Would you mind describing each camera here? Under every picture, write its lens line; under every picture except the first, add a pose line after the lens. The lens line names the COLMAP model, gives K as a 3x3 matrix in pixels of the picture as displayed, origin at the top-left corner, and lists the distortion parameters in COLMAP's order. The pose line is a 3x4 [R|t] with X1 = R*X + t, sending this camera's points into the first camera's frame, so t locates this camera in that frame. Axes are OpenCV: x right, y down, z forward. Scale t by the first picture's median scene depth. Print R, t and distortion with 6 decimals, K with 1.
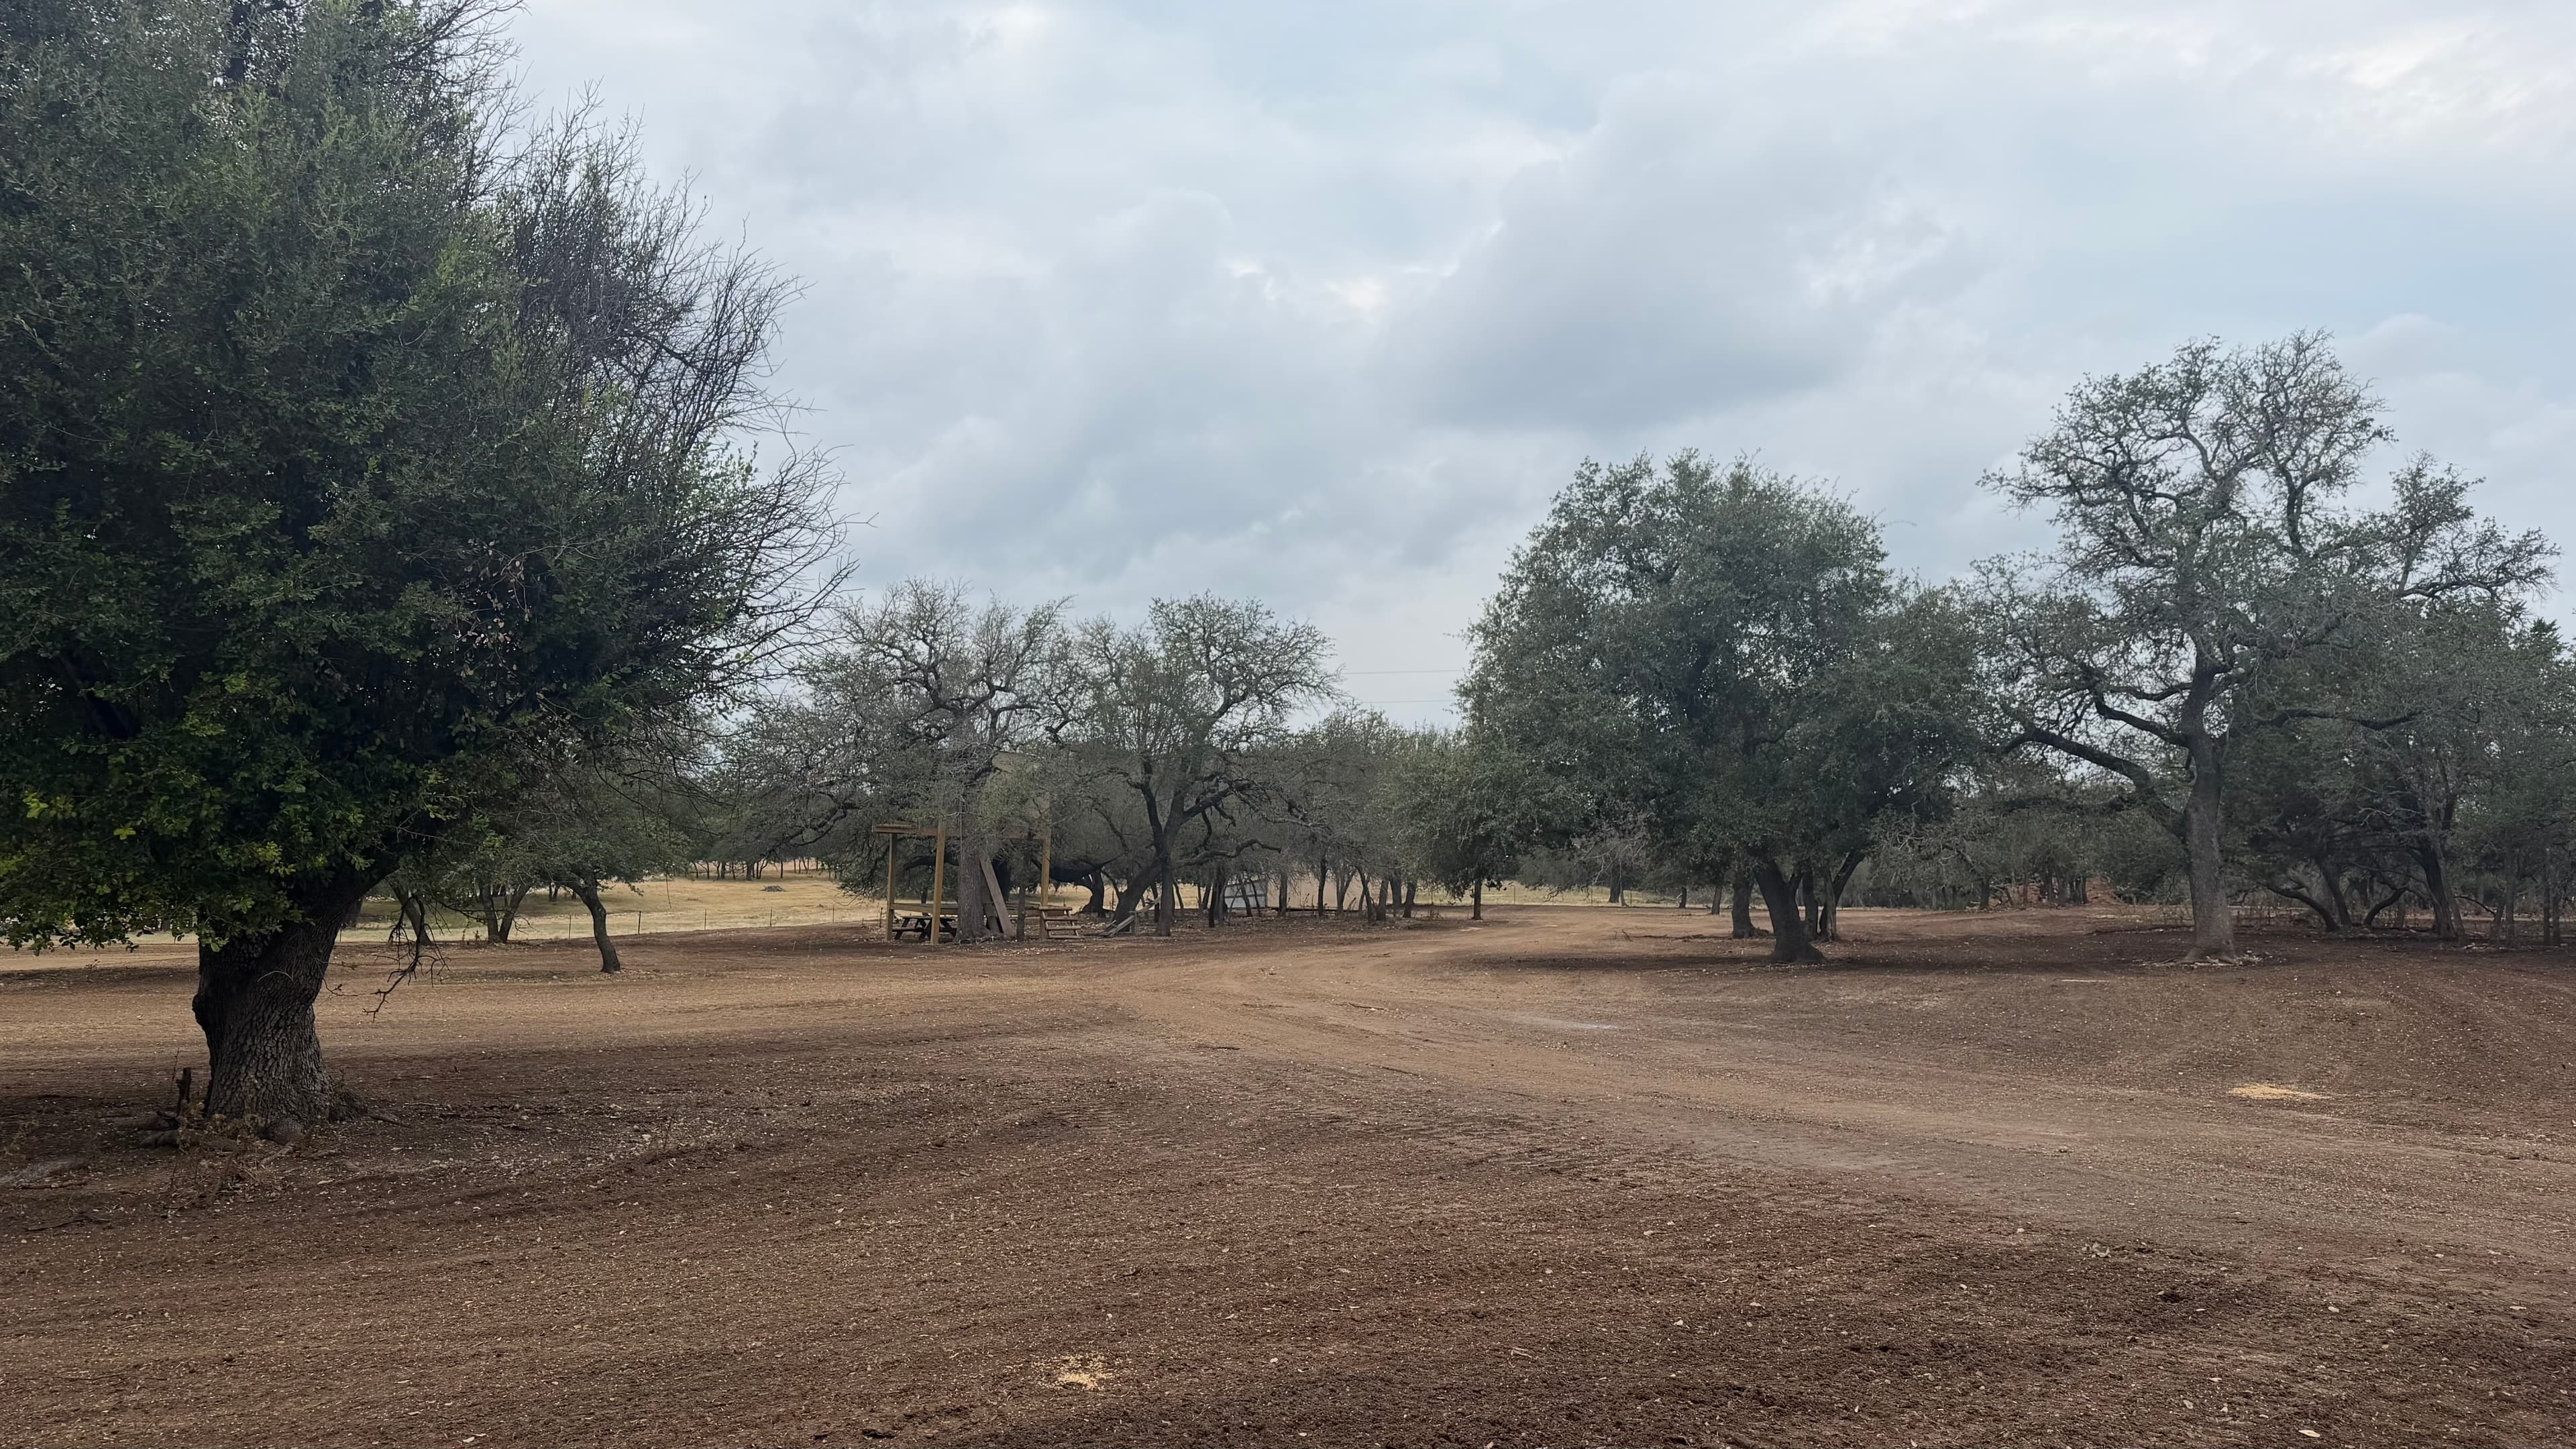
lens RADIAL K [[1829.5, 0, 1285.4], [0, 1829.5, 710.3], [0, 0, 1]] dist [-0.004811, -0.012188]
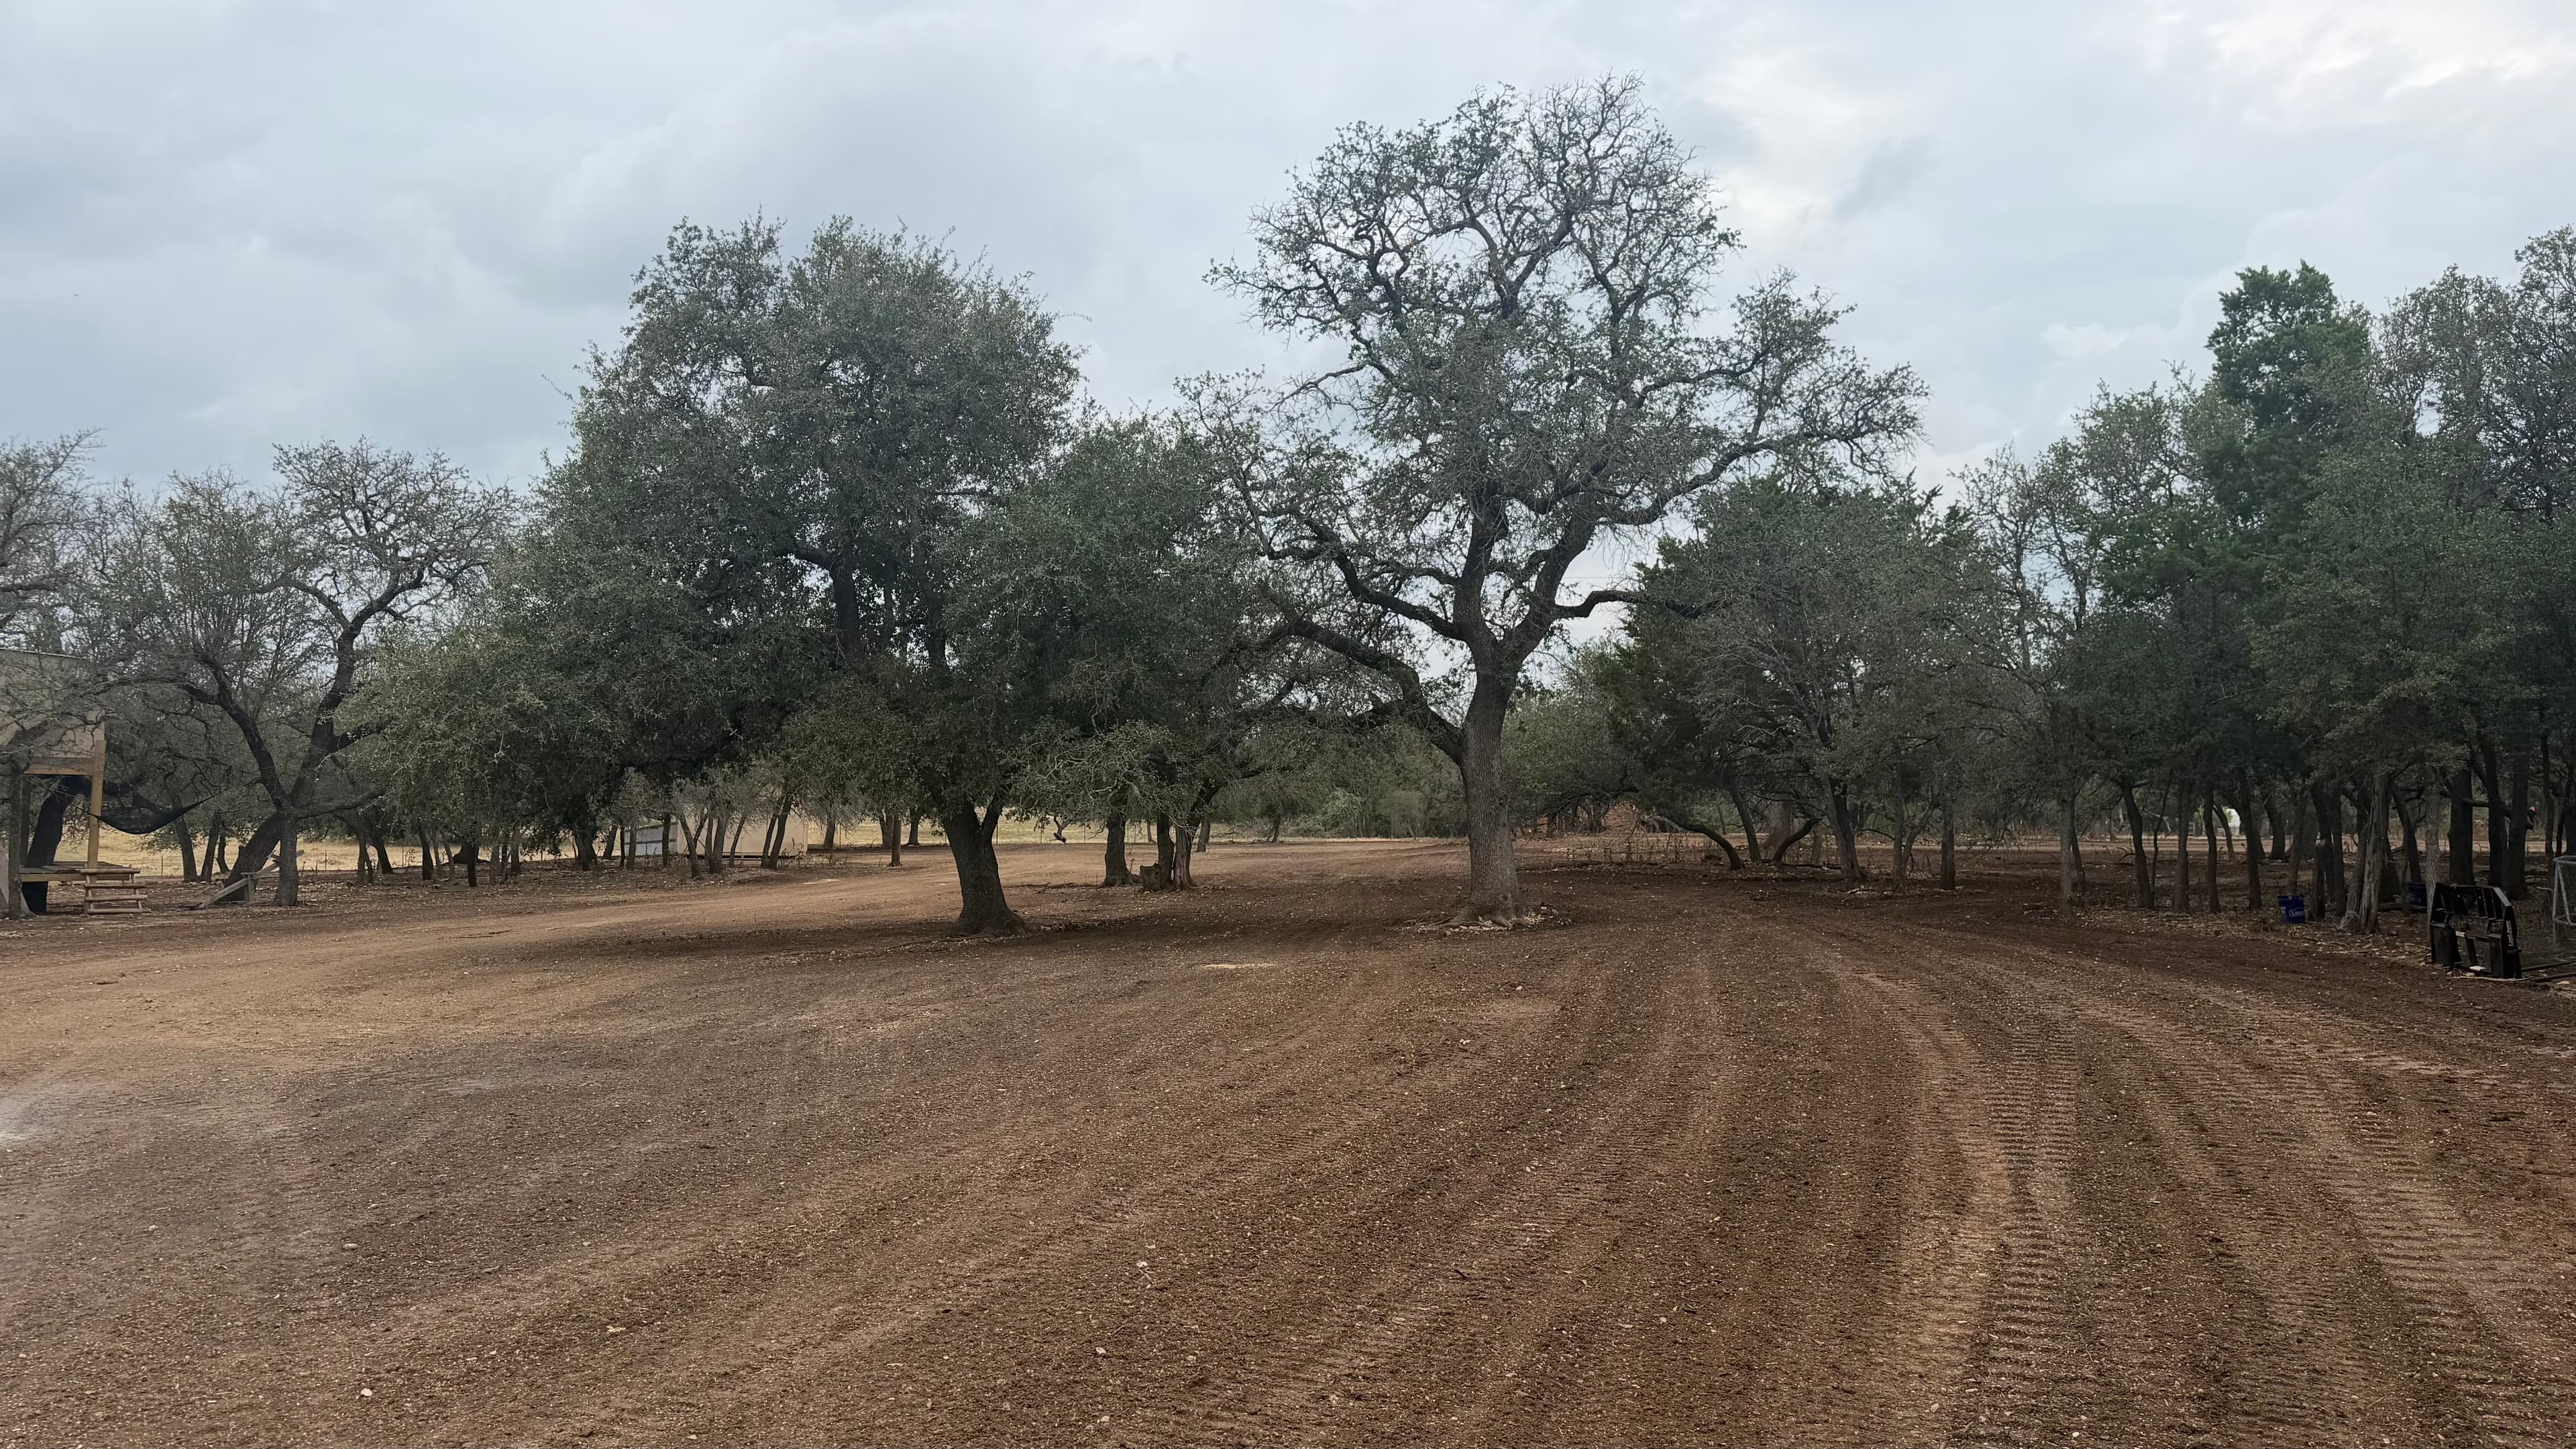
lens RADIAL K [[1829.5, 0, 1268.4], [0, 1829.5, 721.0], [0, 0, 1]] dist [-0.004811, -0.012188]
pose [[0.981820, -0.002047, 0.189802, 0.266781], [-0.005725, 0.999168, 0.040391, 0.023627], [-0.189726, -0.040743, 0.980991, 0.271598]]
